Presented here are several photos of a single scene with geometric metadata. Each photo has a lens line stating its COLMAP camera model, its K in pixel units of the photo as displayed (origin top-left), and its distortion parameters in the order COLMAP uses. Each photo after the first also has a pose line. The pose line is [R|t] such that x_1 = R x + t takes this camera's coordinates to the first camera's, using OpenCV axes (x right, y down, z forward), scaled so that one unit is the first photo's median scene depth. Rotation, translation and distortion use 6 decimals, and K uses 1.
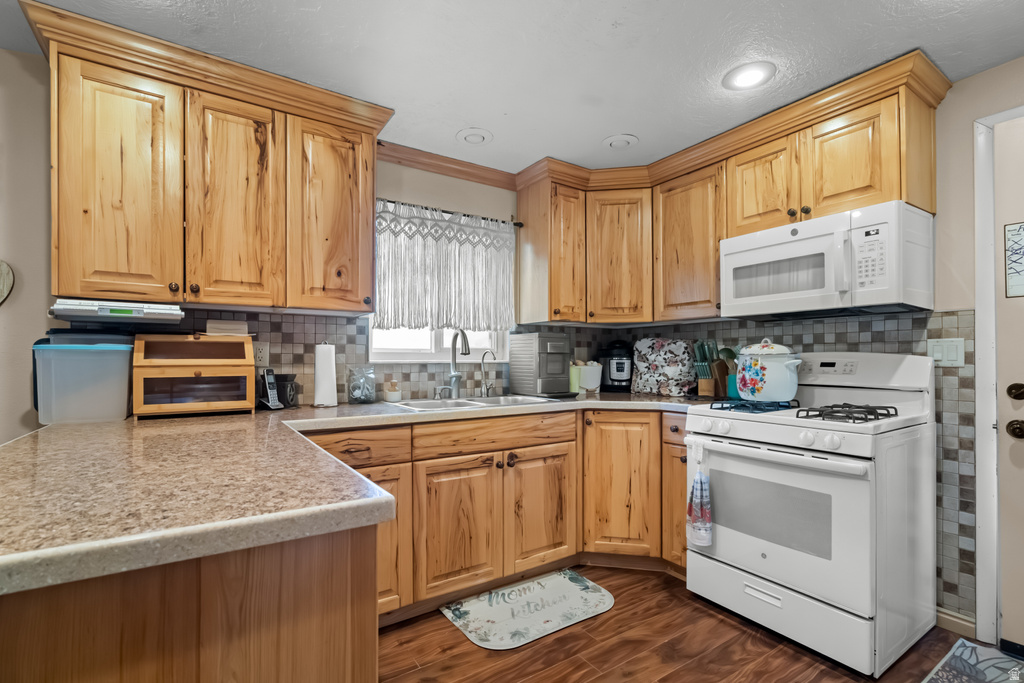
lens RADIAL K [[474.3, 0, 511.4], [0, 474.3, 361.1], [0, 0, 1]] dist [-0.003984, -0.000467]
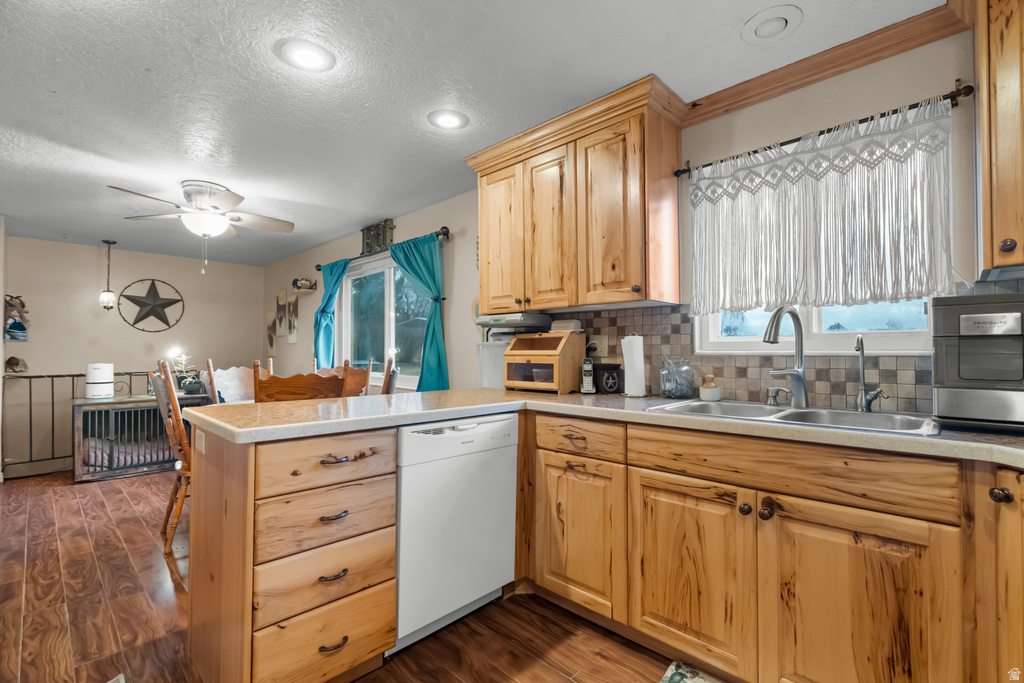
lens RADIAL K [[464.0, 0, 515.9], [0, 464.0, 345.5], [0, 0, 1]] dist [-0.003294, 0.000095]
pose [[0.213647, -0.011875, -0.976839, 0.547760], [-0.002351, 0.999917, -0.012669, -0.000780], [0.976908, 0.005003, 0.213601, 0.553560]]
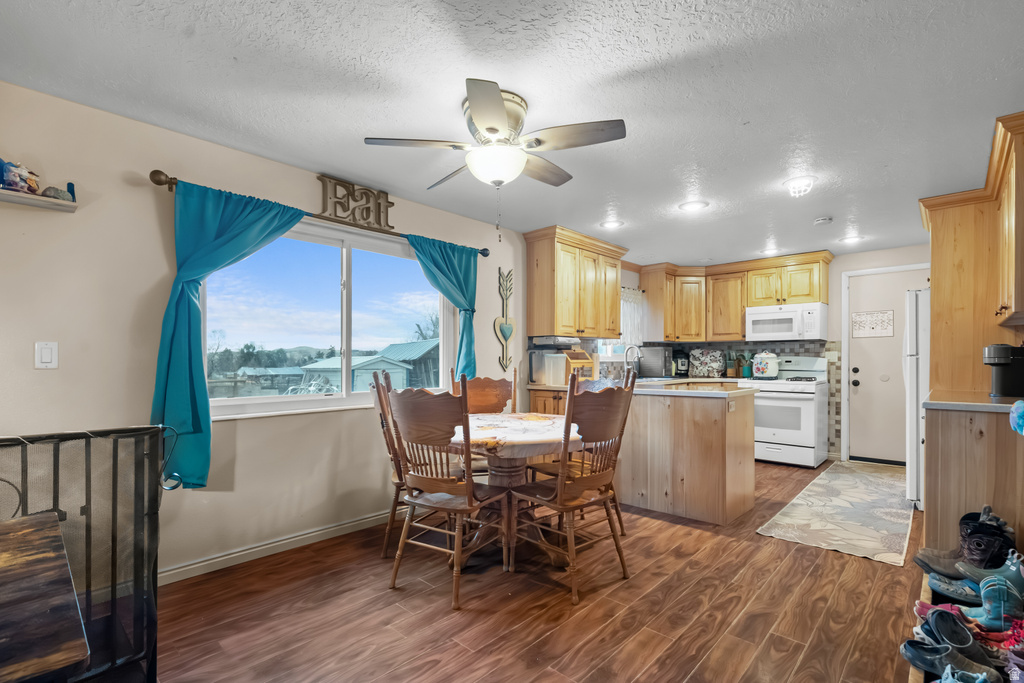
lens RADIAL K [[468.1, 0, 517.4], [0, 468.1, 368.5], [0, 0, 1]] dist [0.000295, 0.000155]
pose [[0.972942, -0.006709, 0.230954, -1.274688], [0.003137, 0.999870, 0.015828, 0.000715], [-0.231030, -0.014675, 0.972836, -1.047348]]
